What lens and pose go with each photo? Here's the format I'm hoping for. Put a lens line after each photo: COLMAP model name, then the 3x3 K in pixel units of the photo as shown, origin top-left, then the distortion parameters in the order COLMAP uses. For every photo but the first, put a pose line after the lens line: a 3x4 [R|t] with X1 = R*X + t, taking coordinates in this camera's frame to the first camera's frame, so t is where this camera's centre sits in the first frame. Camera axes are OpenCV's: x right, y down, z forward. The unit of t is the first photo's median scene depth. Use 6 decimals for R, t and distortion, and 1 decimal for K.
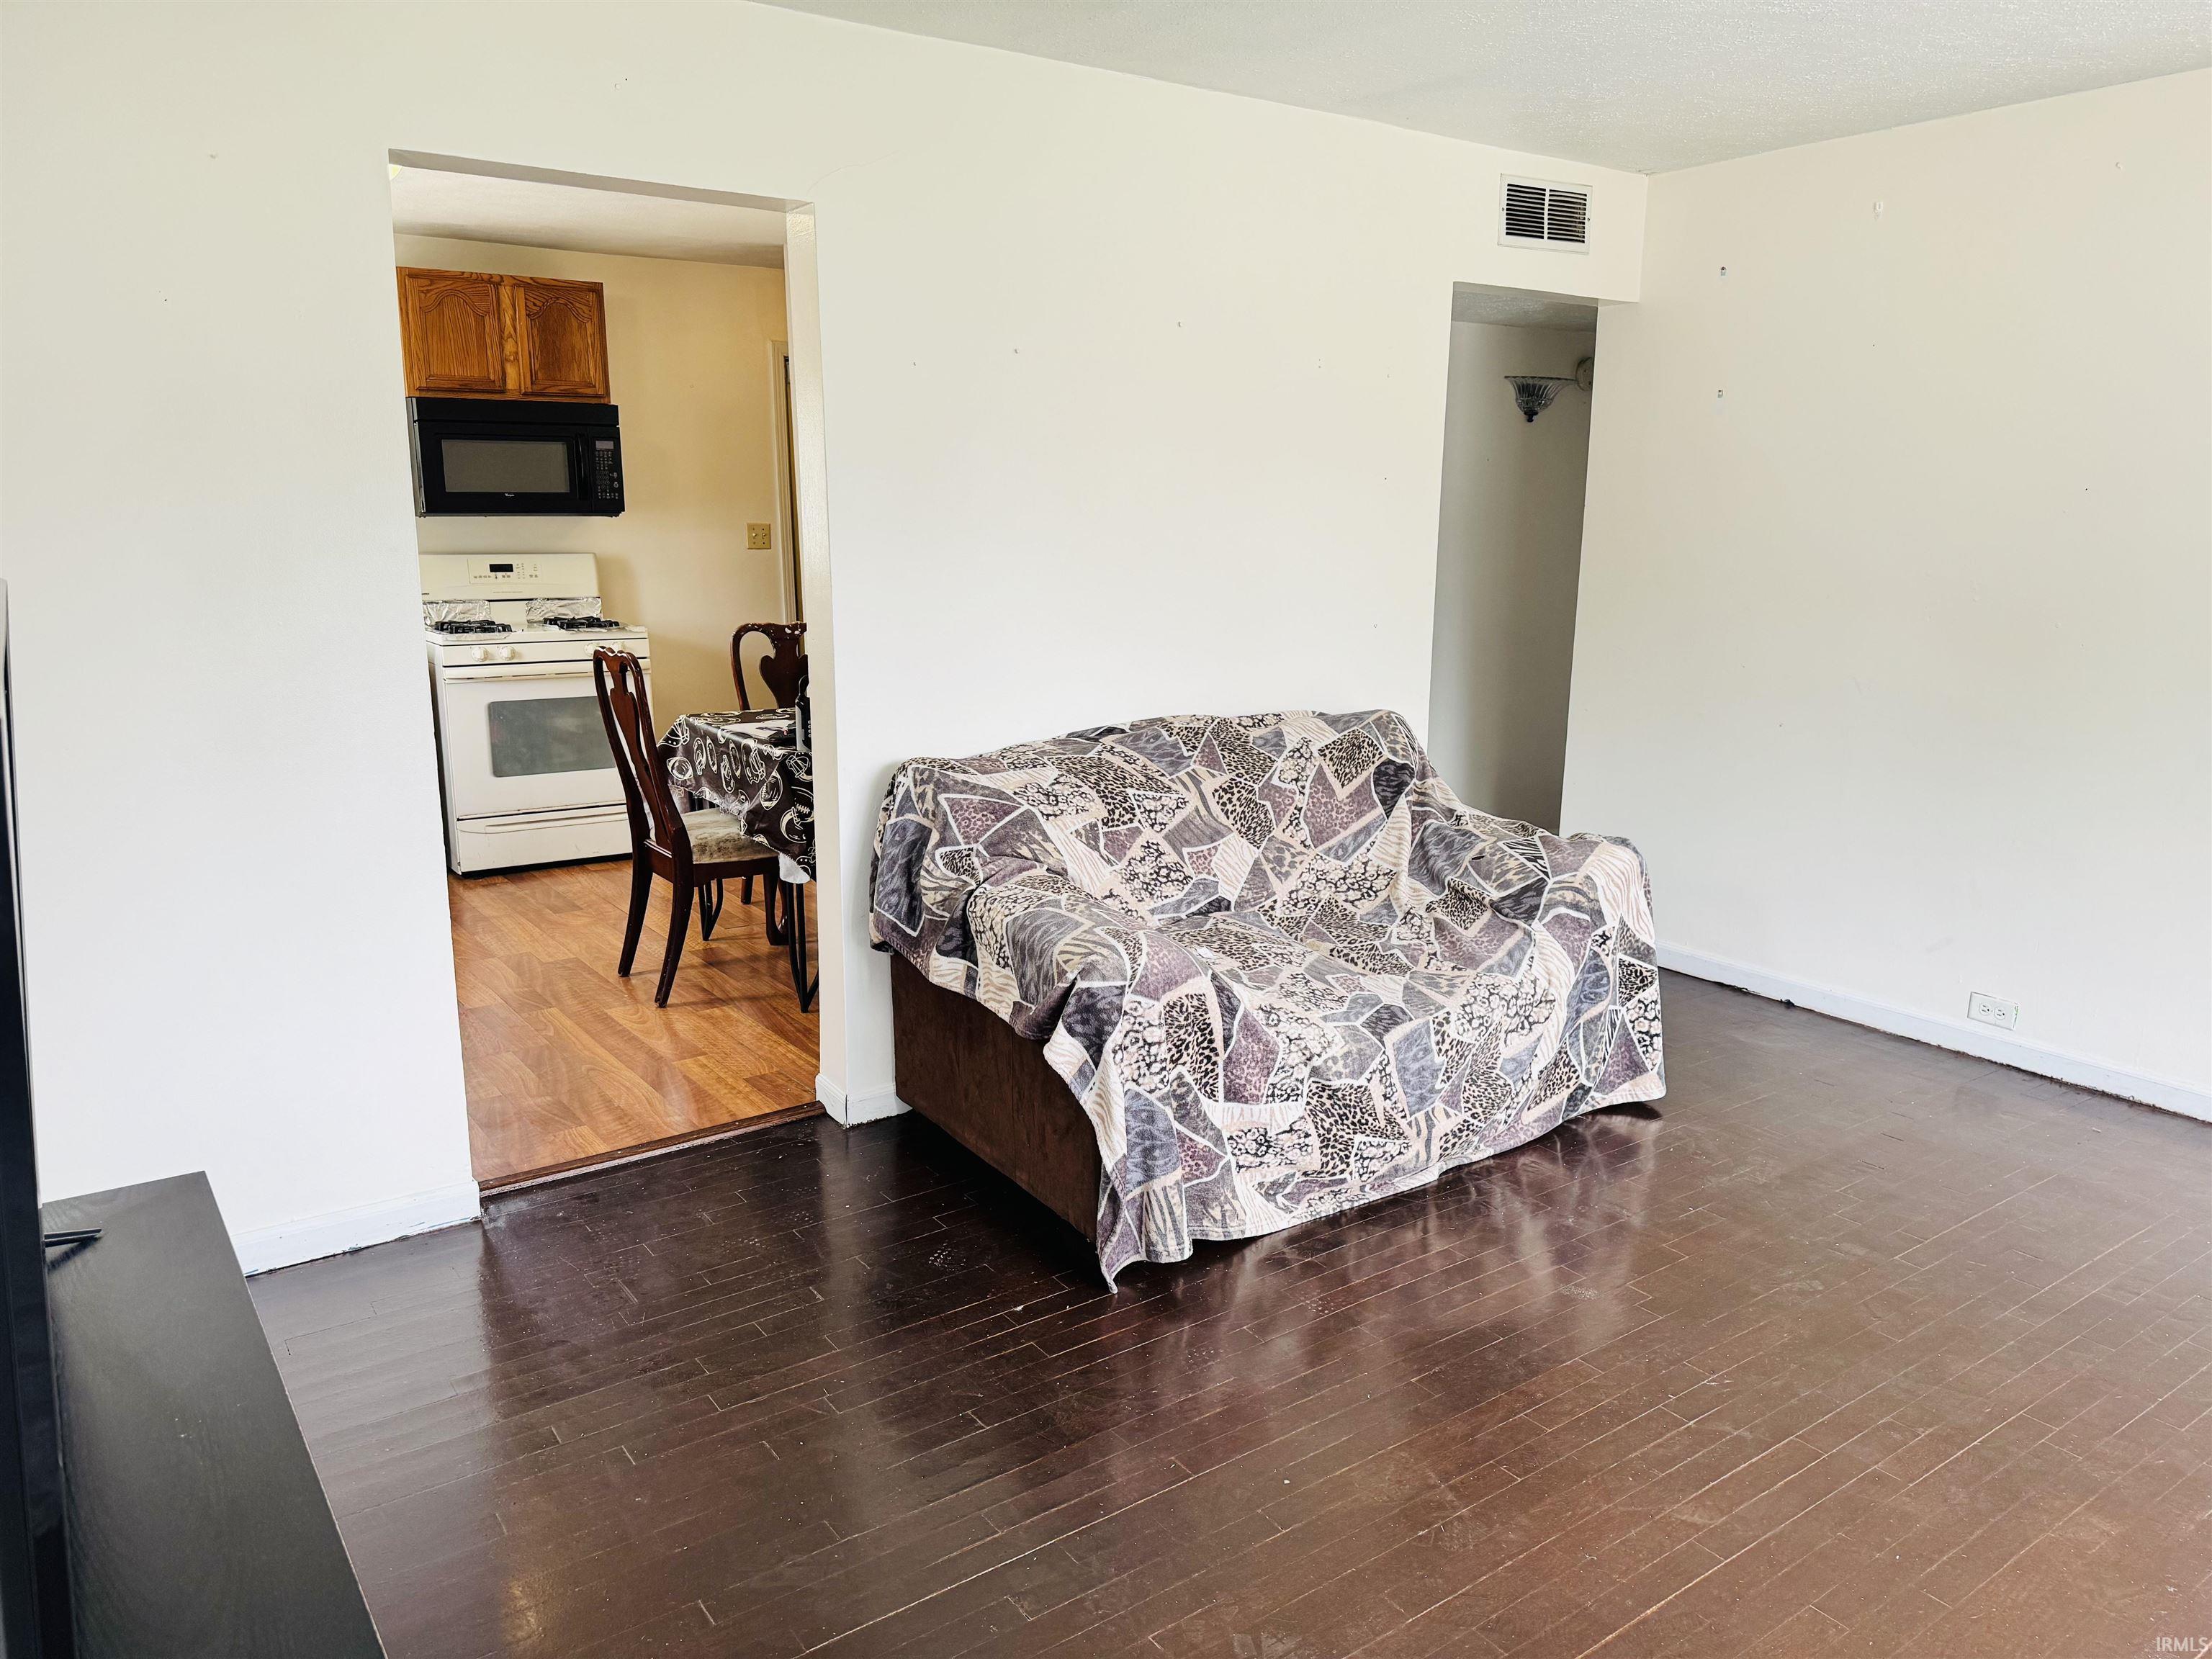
lens RADIAL K [[1535.7, 0, 1106.0], [0, 1535.7, 829.5], [0, 0, 1]] dist [0.065267, -0.114346]
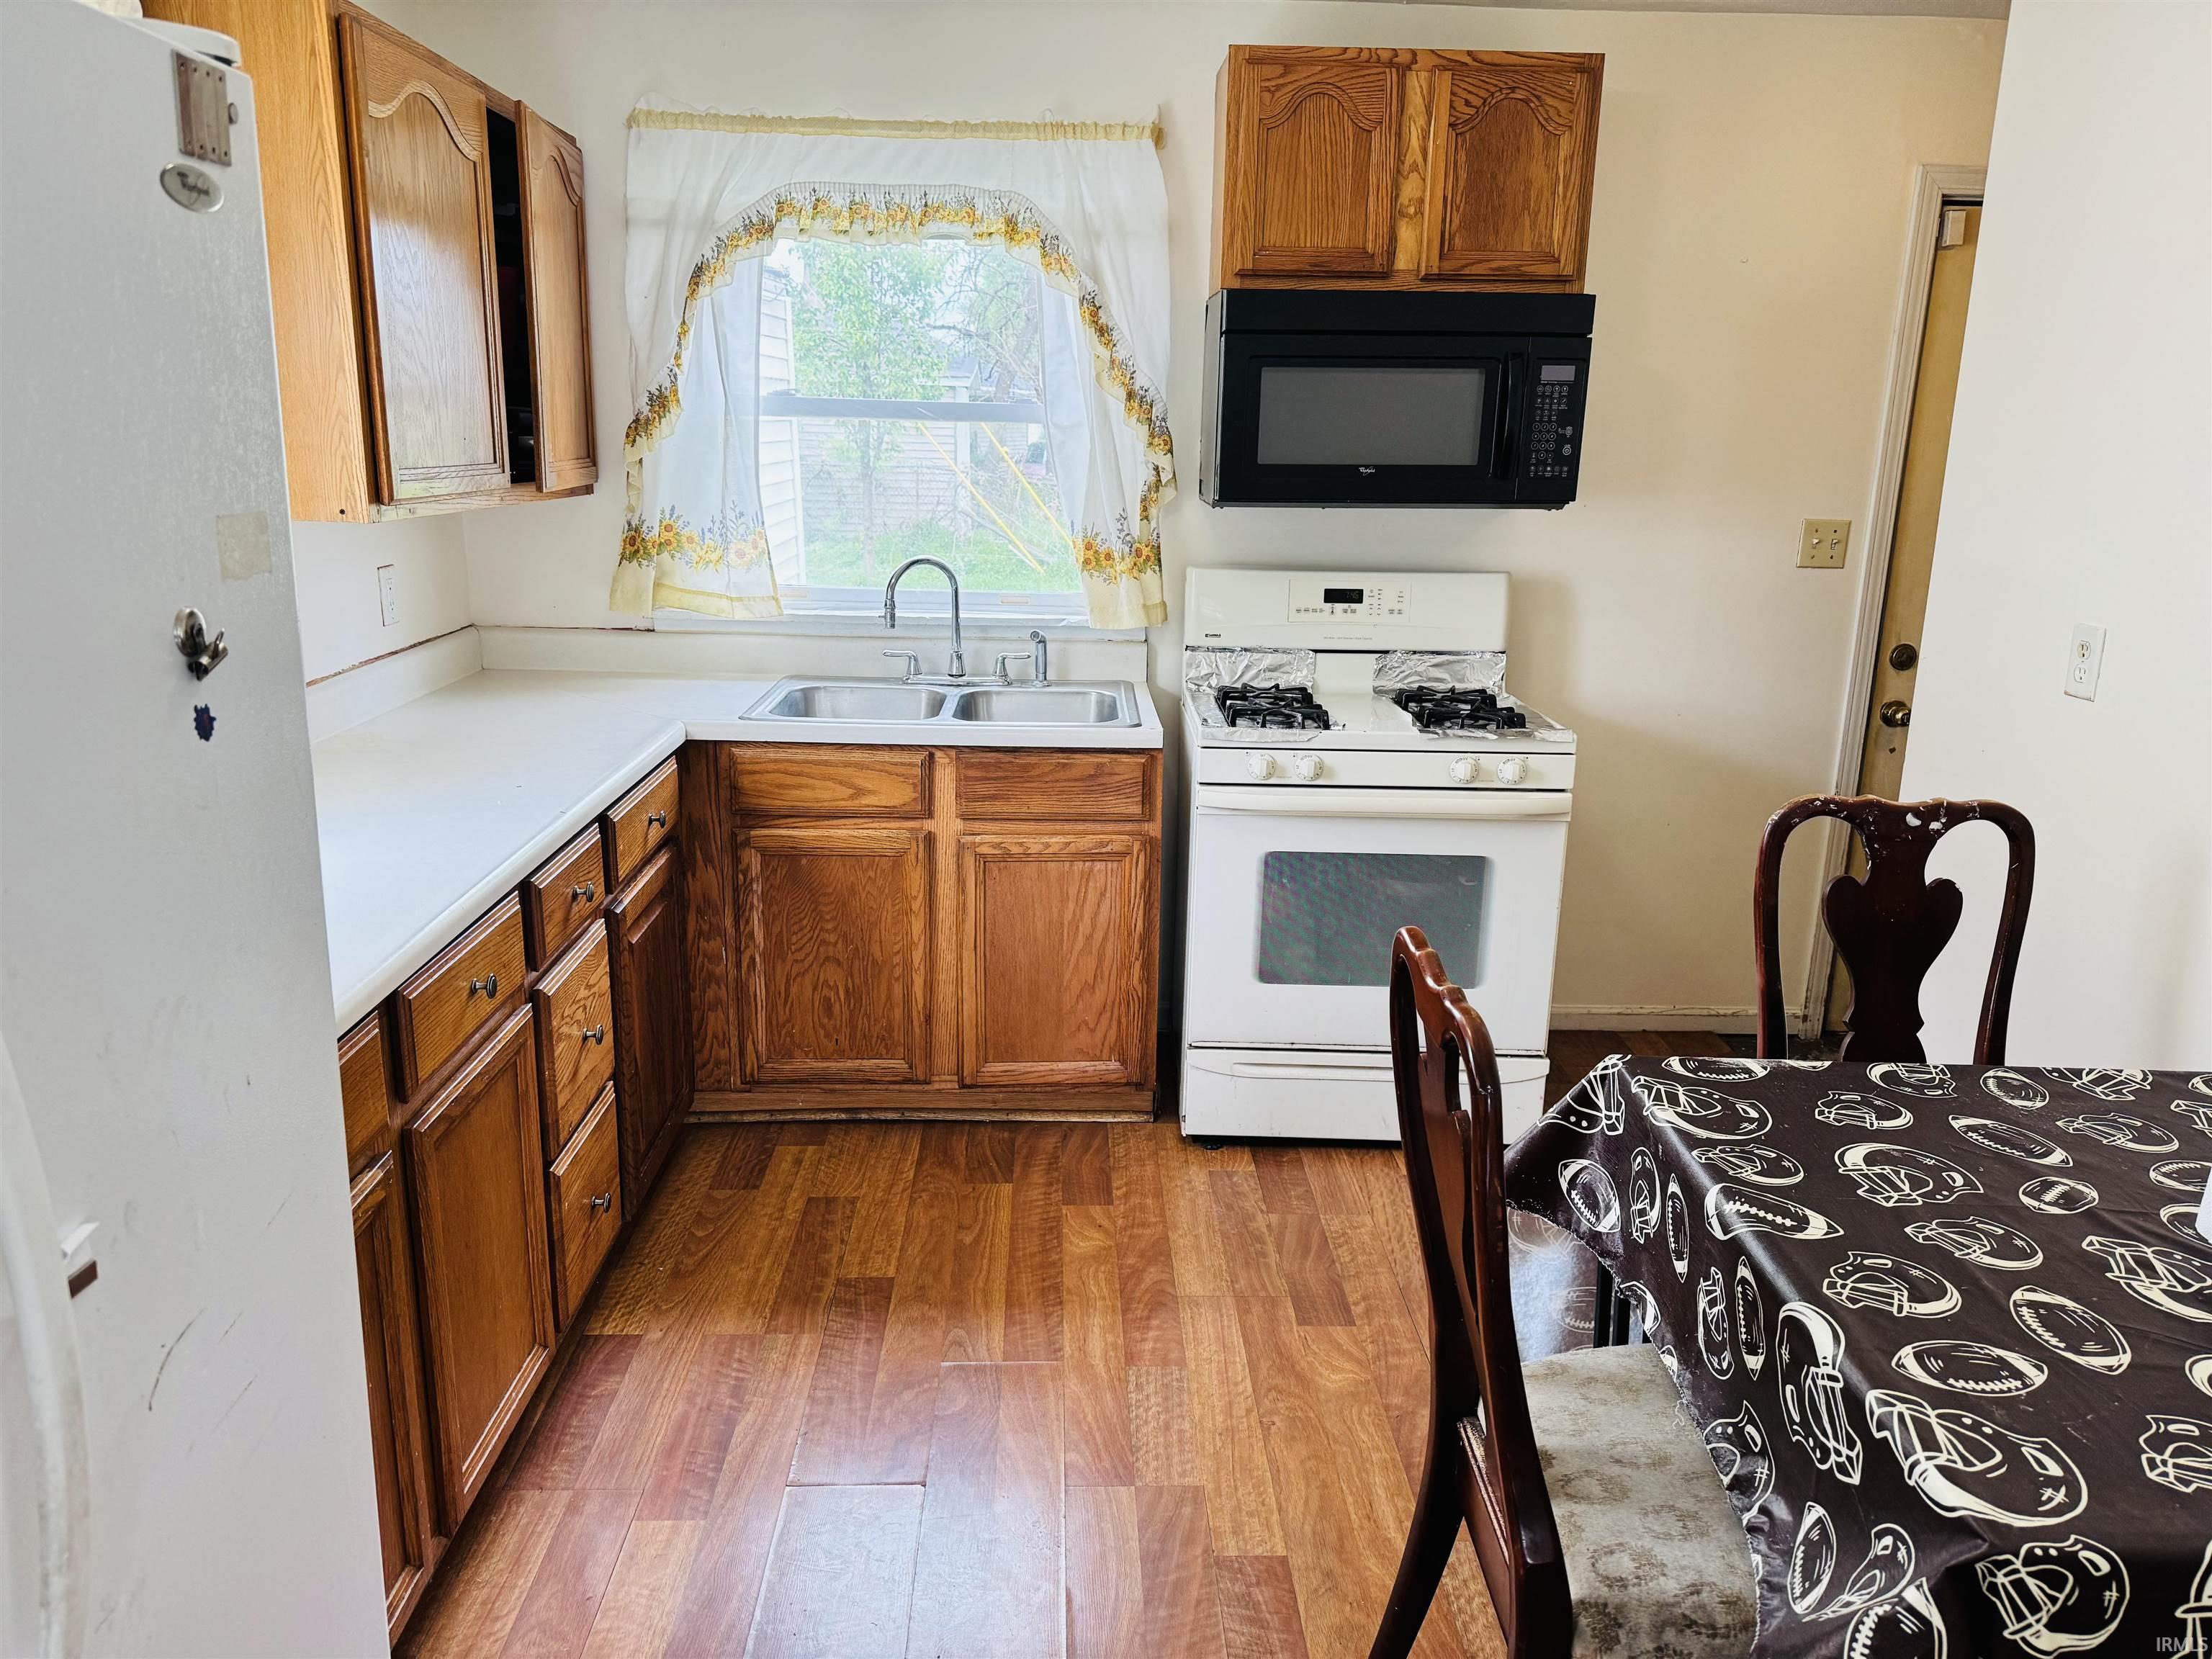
lens RADIAL K [[1535.7, 0, 1106.0], [0, 1535.7, 829.5], [0, 0, 1]] dist [0.065267, -0.114346]
pose [[0.823878, 0.152764, -0.545791, -0.145542], [-0.133635, 0.988199, 0.074867, -0.118661], [0.550787, 0.011256, 0.834570, 0.497196]]
